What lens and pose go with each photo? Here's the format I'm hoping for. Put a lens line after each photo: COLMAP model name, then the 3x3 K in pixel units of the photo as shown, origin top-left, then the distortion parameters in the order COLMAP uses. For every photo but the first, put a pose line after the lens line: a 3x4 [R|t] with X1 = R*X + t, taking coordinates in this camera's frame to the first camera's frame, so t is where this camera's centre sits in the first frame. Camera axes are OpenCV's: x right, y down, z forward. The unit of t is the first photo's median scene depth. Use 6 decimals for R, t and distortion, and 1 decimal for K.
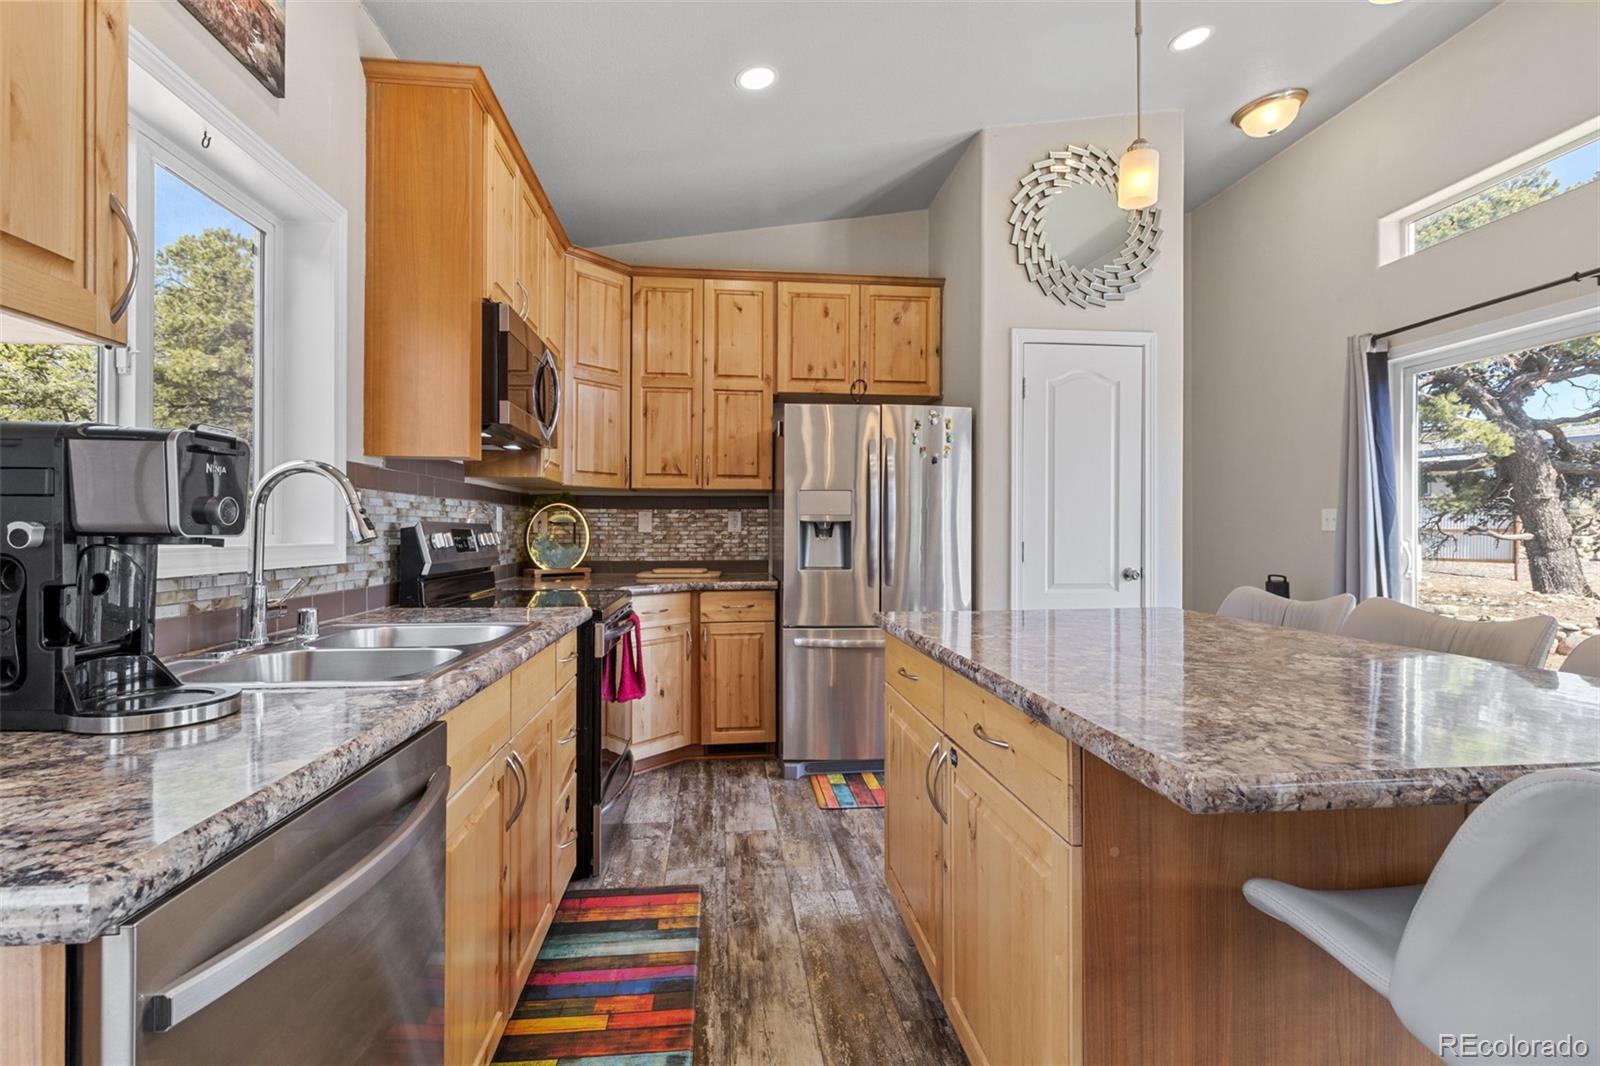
lens RADIAL K [[753.6, 0, 788.7], [0, 753.6, 528.2], [0, 0, 1]] dist [0.002188, 0.002019]
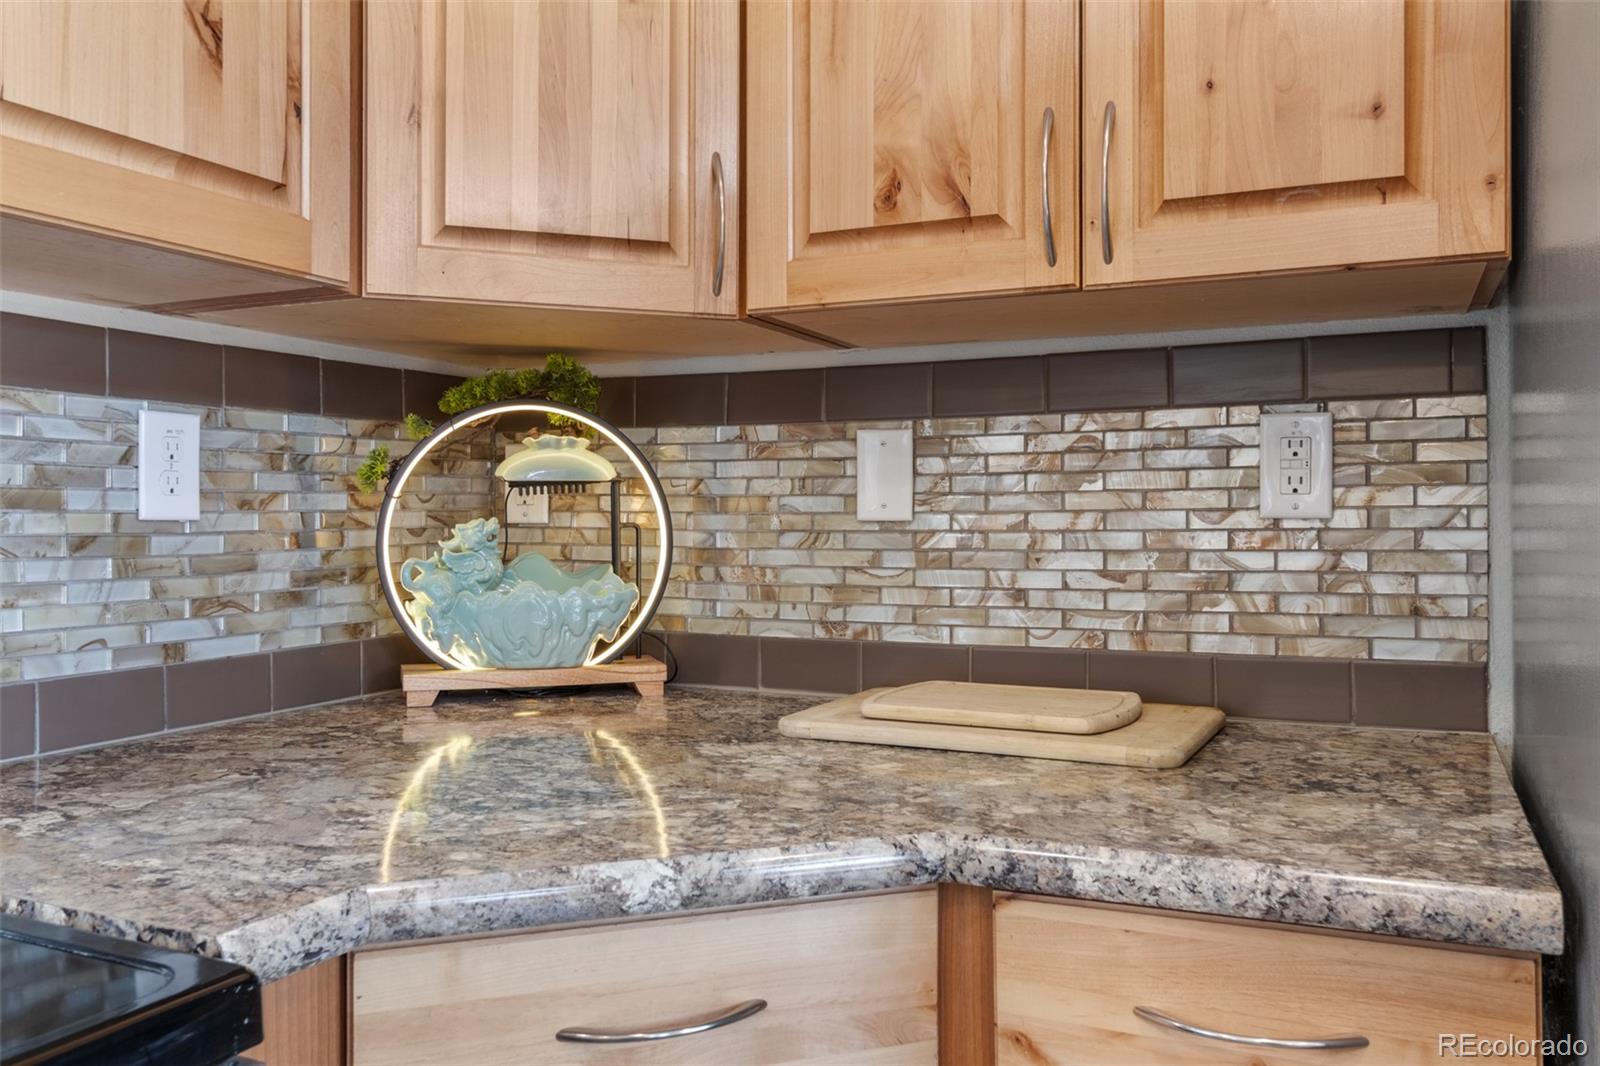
lens RADIAL K [[1284.7, 0, 791.9], [0, 1284.7, 519.5], [0, 0, 1]] dist [0.001632, -0.009963]
pose [[0.861664, -0.002778, -0.507472, -0.015950], [0.006004, 0.999971, 0.004720, 0.004076], [0.507444, -0.007114, 0.861656, 0.745173]]
